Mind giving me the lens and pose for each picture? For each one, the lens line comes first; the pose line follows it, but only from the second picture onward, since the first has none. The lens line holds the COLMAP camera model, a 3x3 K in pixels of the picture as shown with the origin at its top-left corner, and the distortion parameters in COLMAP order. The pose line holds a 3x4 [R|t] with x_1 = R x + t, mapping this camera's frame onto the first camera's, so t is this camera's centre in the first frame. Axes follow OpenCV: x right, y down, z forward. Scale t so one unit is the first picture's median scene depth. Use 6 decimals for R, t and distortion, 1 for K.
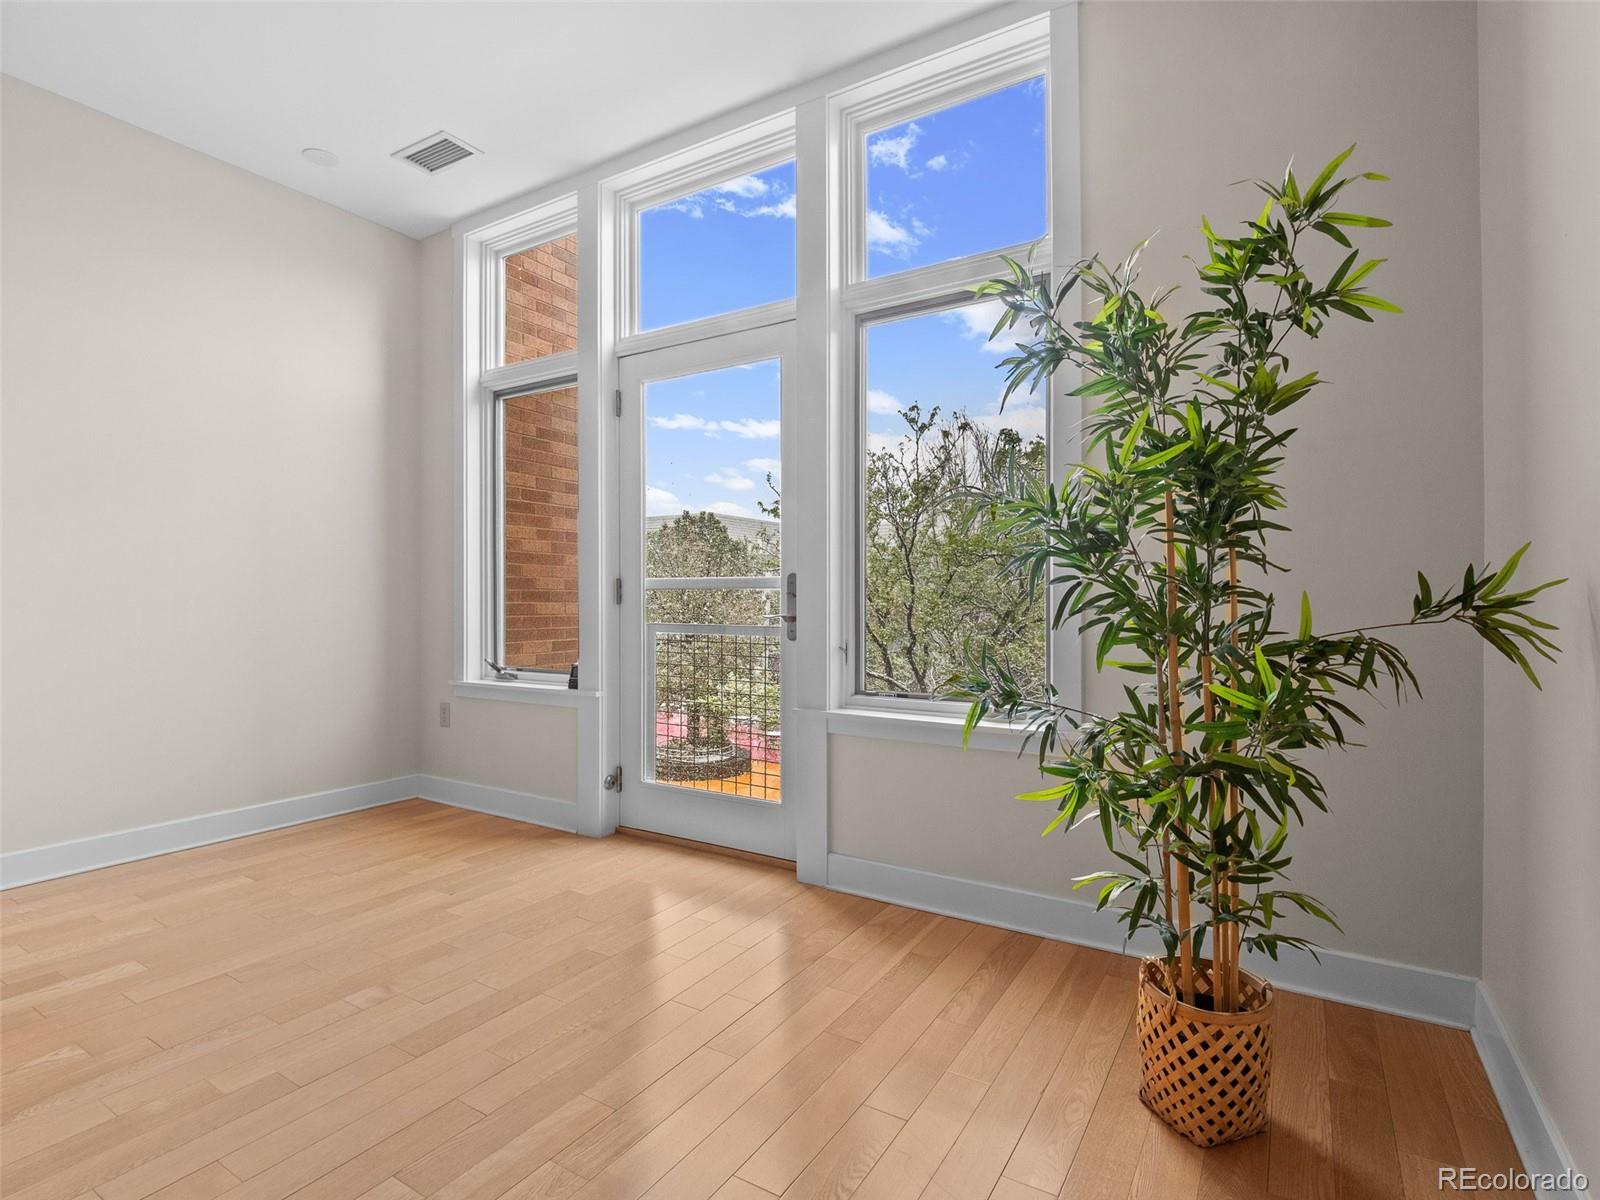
lens RADIAL K [[800.5, 0, 790.0], [0, 800.5, 600.9], [0, 0, 1]] dist [0.001396, -0.009384]
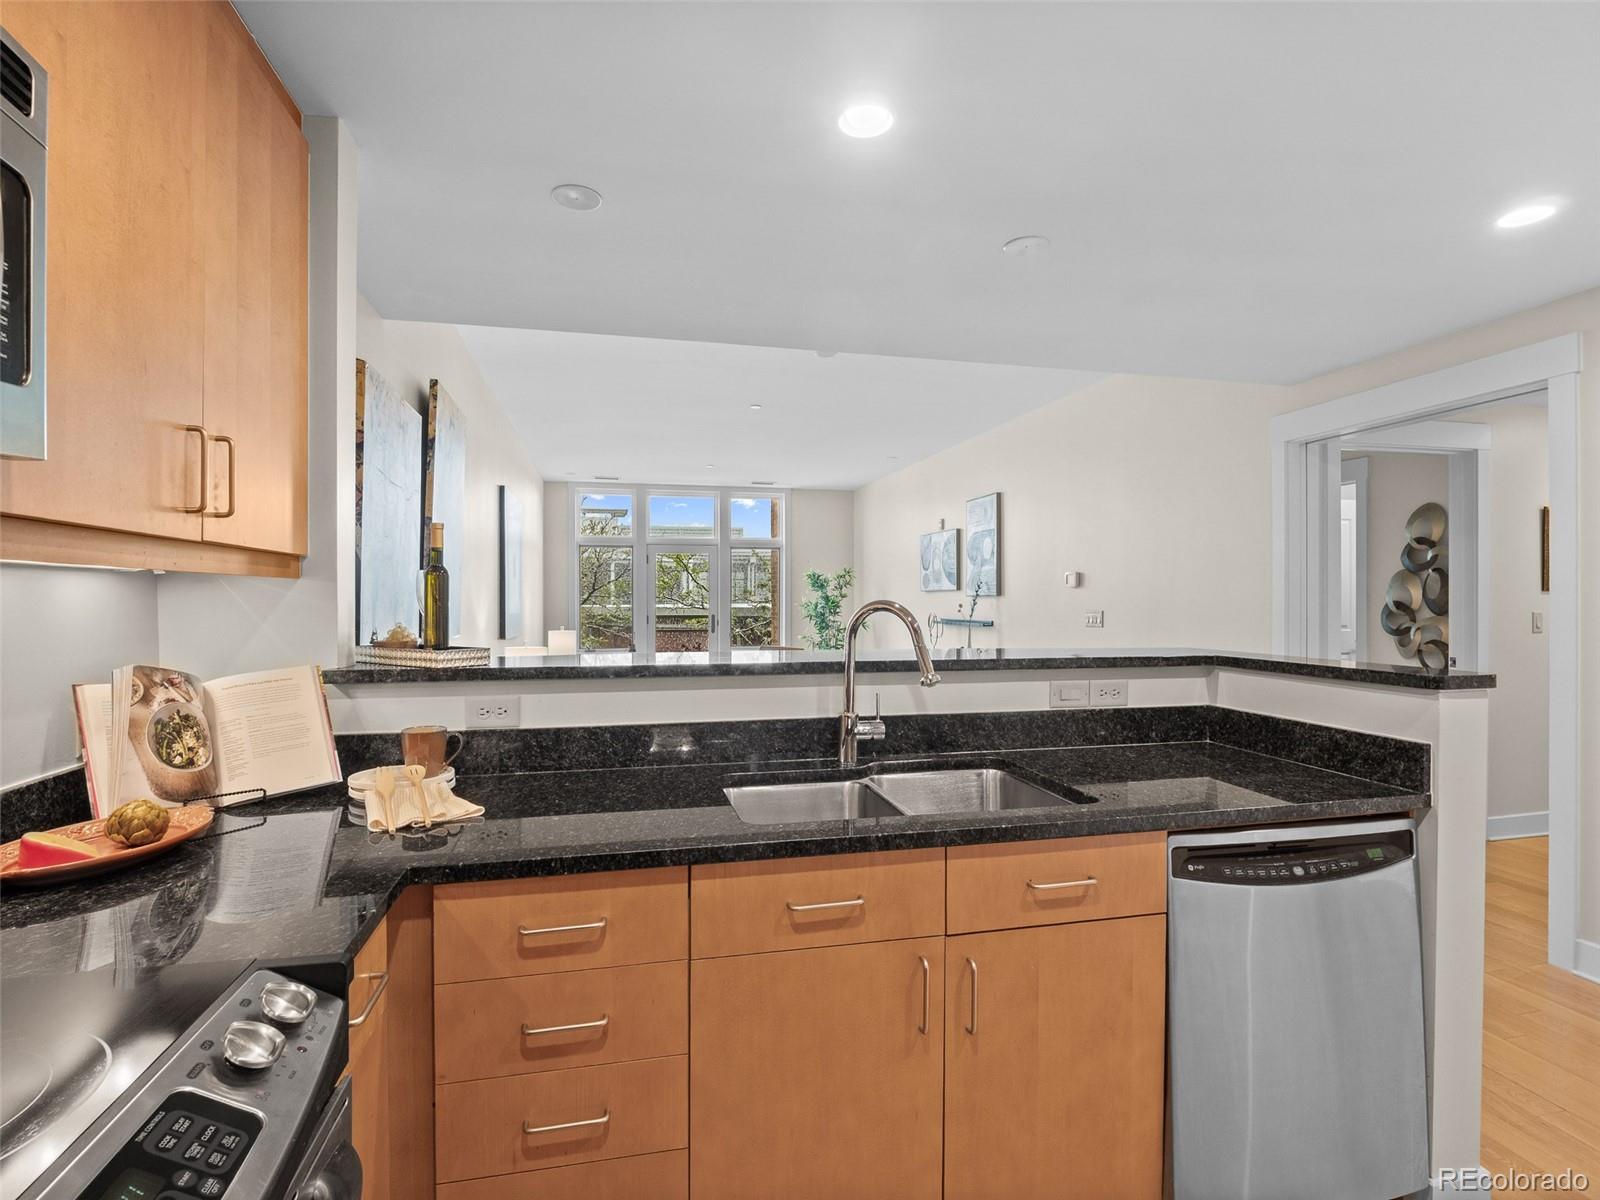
lens RADIAL K [[800.5, 0, 805.1], [0, 800.5, 600.5], [0, 0, 1]] dist [0.001396, -0.009384]
pose [[0.699563, -0.001604, 0.714569, -3.391665], [0.001423, 0.999999, 0.000852, -0.146647], [-0.714570, 0.000421, 0.699564, -2.710517]]
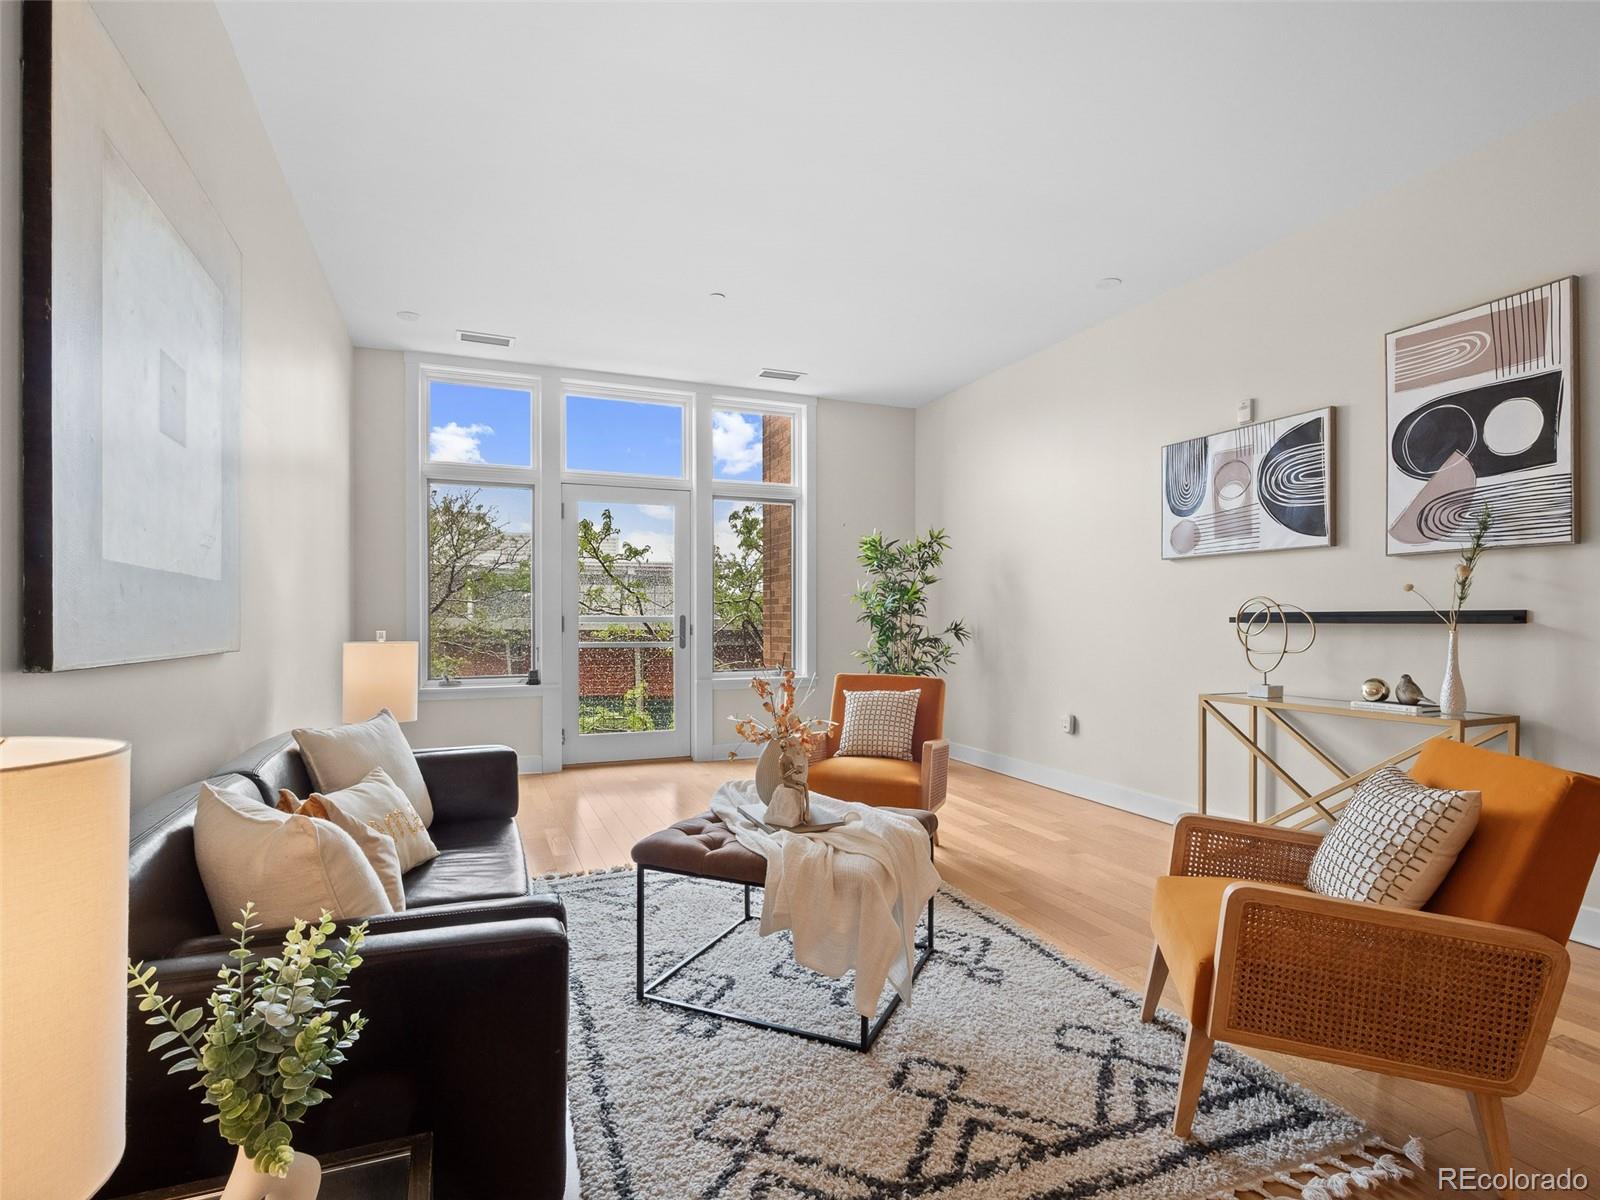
lens RADIAL K [[800.5, 0, 791.5], [0, 800.5, 619.4], [0, 0, 1]] dist [0.001396, -0.009384]
pose [[0.584863, -0.003030, 0.811126, -2.173018], [0.001618, 0.999995, 0.002569, -0.041469], [-0.811130, -0.000190, 0.584865, -0.596440]]
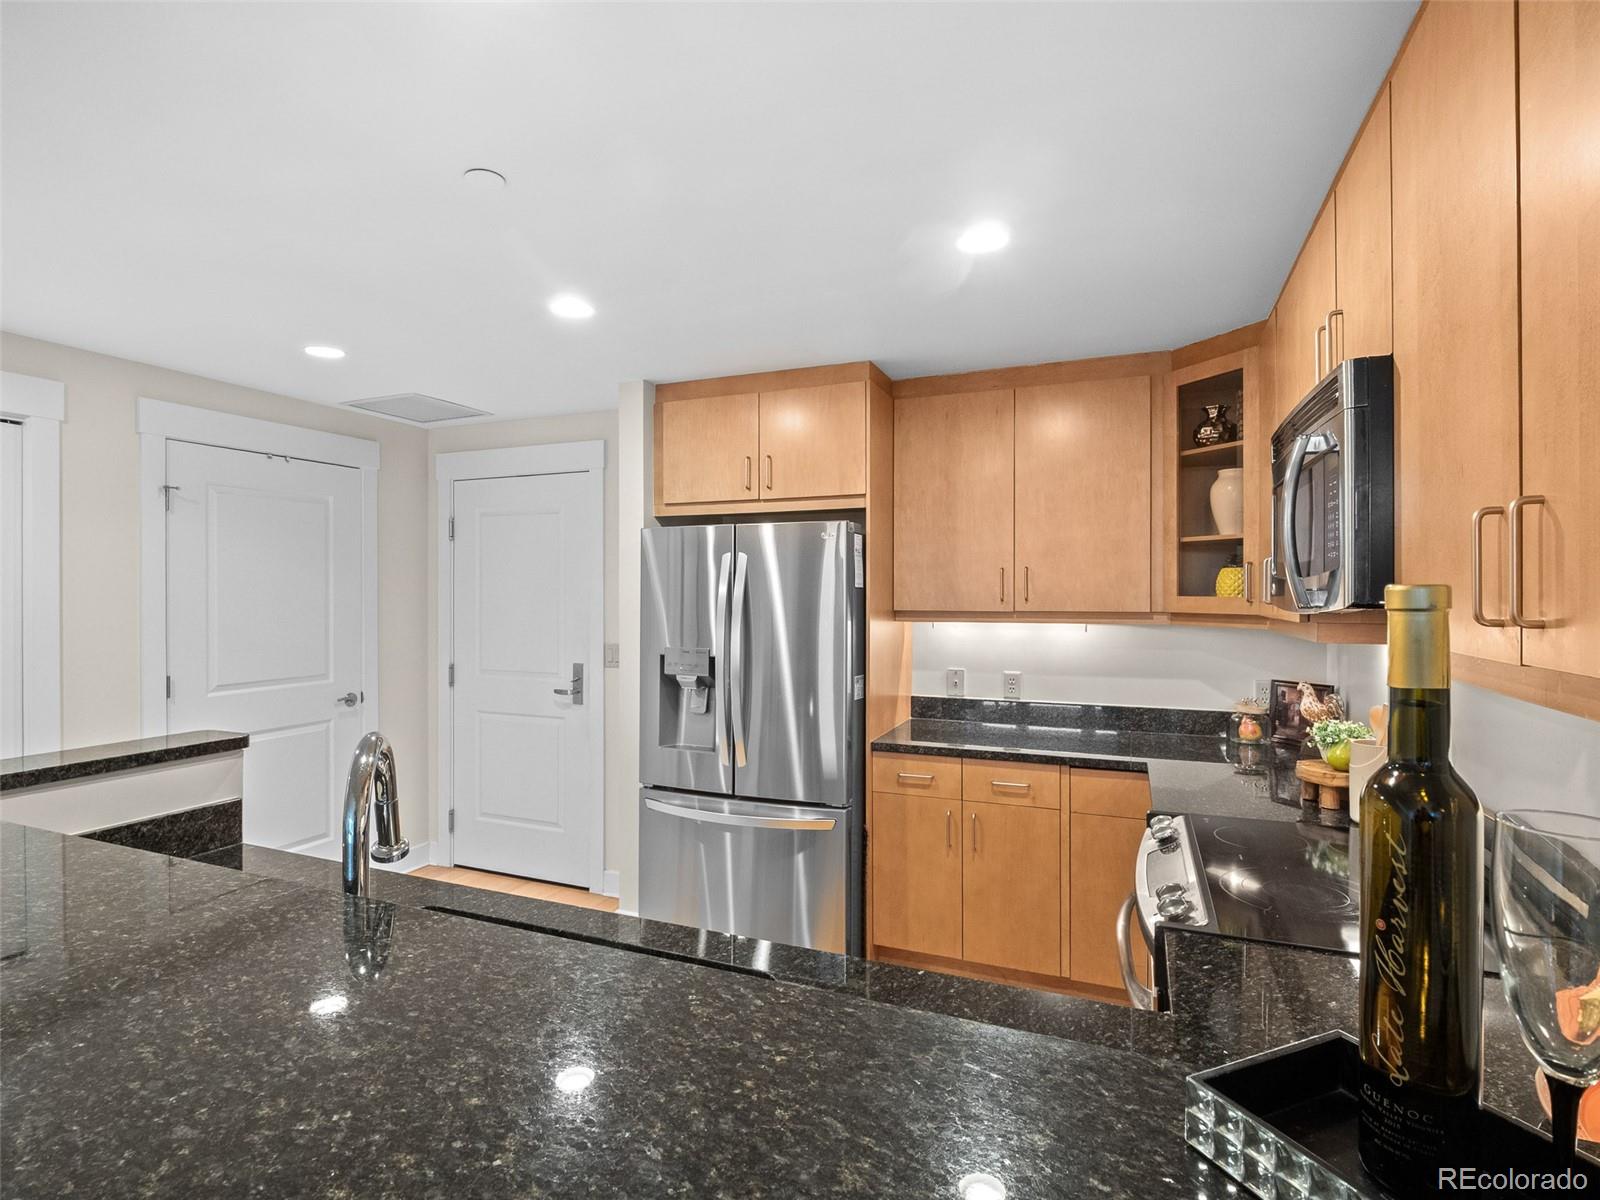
lens RADIAL K [[800.5, 0, 791.4], [0, 800.5, 594.7], [0, 0, 1]] dist [0.001396, -0.009384]
pose [[-0.986099, 0.001973, -0.166147, -2.828320], [0.001179, 0.999987, 0.004879, -0.232240], [0.166155, 0.004615, -0.986089, -1.596476]]
